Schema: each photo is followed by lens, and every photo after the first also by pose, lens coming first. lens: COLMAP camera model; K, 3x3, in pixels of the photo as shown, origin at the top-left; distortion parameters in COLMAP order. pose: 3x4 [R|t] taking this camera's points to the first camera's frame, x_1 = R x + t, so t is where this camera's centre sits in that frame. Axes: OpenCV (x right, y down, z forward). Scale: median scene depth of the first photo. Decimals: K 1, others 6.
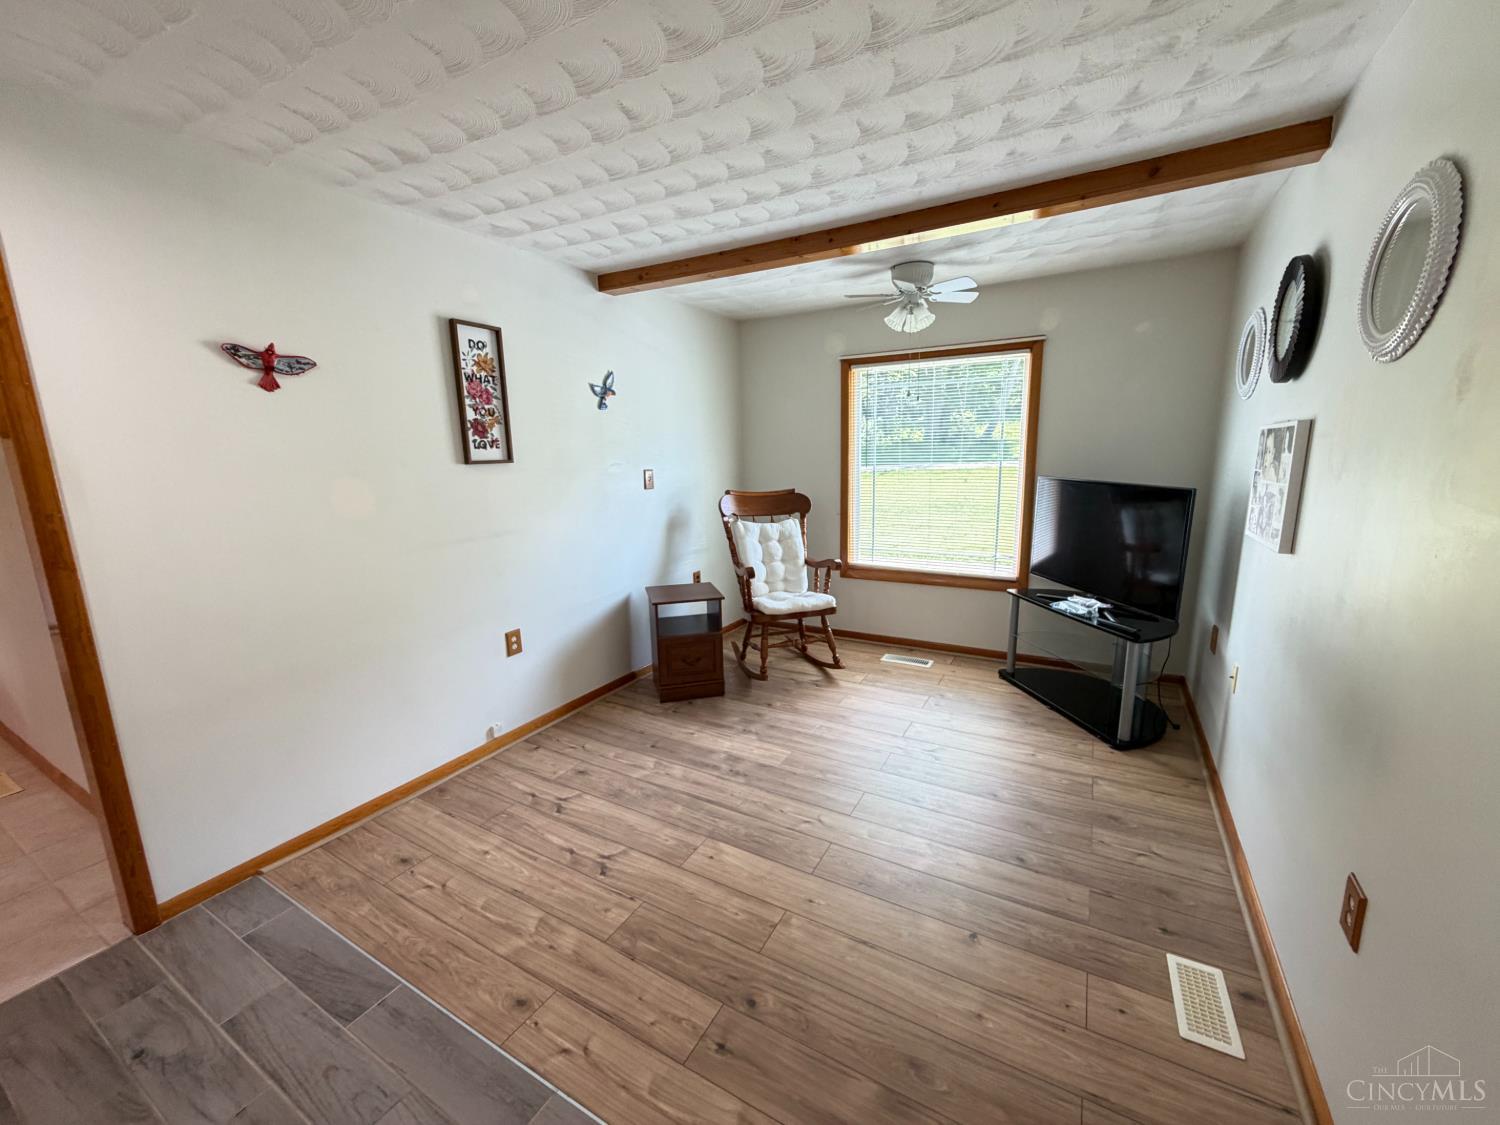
lens RADIAL K [[598.0, 0, 749.1], [0, 598.0, 565.3], [0, 0, 1]] dist [-0.000743, 0.000054]
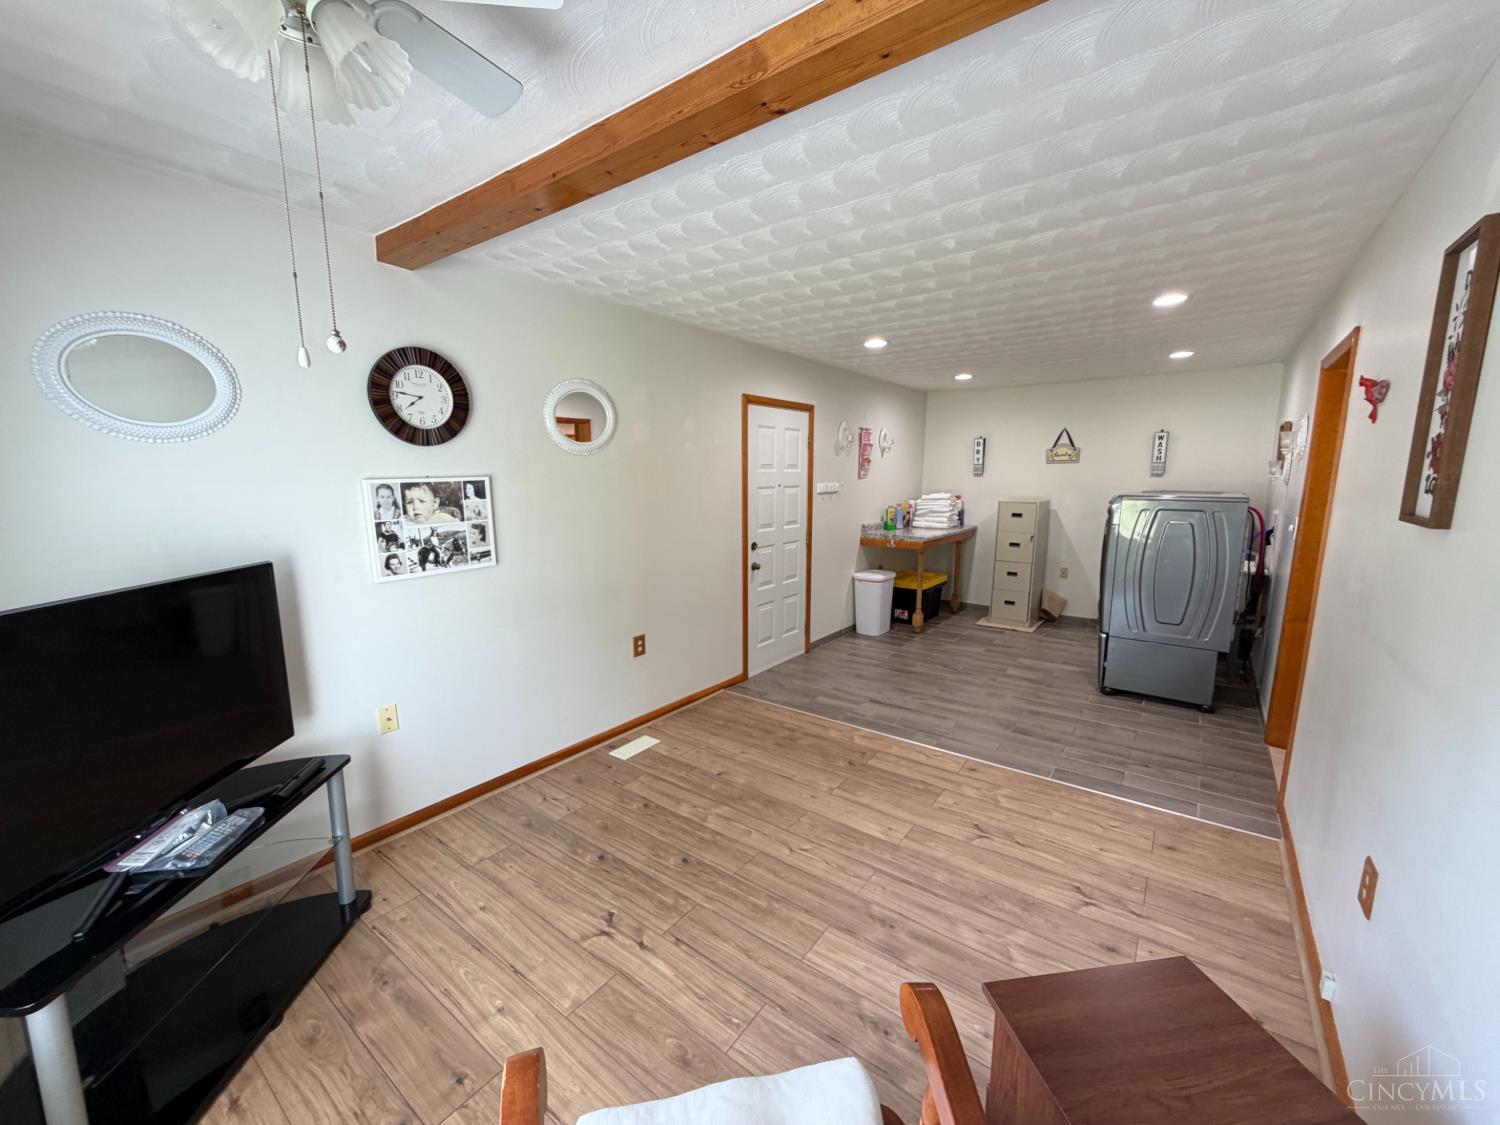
lens RADIAL K [[598.0, 0, 749.1], [0, 598.0, 565.3], [0, 0, 1]] dist [-0.000743, 0.000054]
pose [[-0.992065, 0.002112, 0.125706, 0.062205], [0.045274, 0.938780, 0.341528, -0.404986], [-0.117289, 0.344510, -0.931427, 1.874474]]
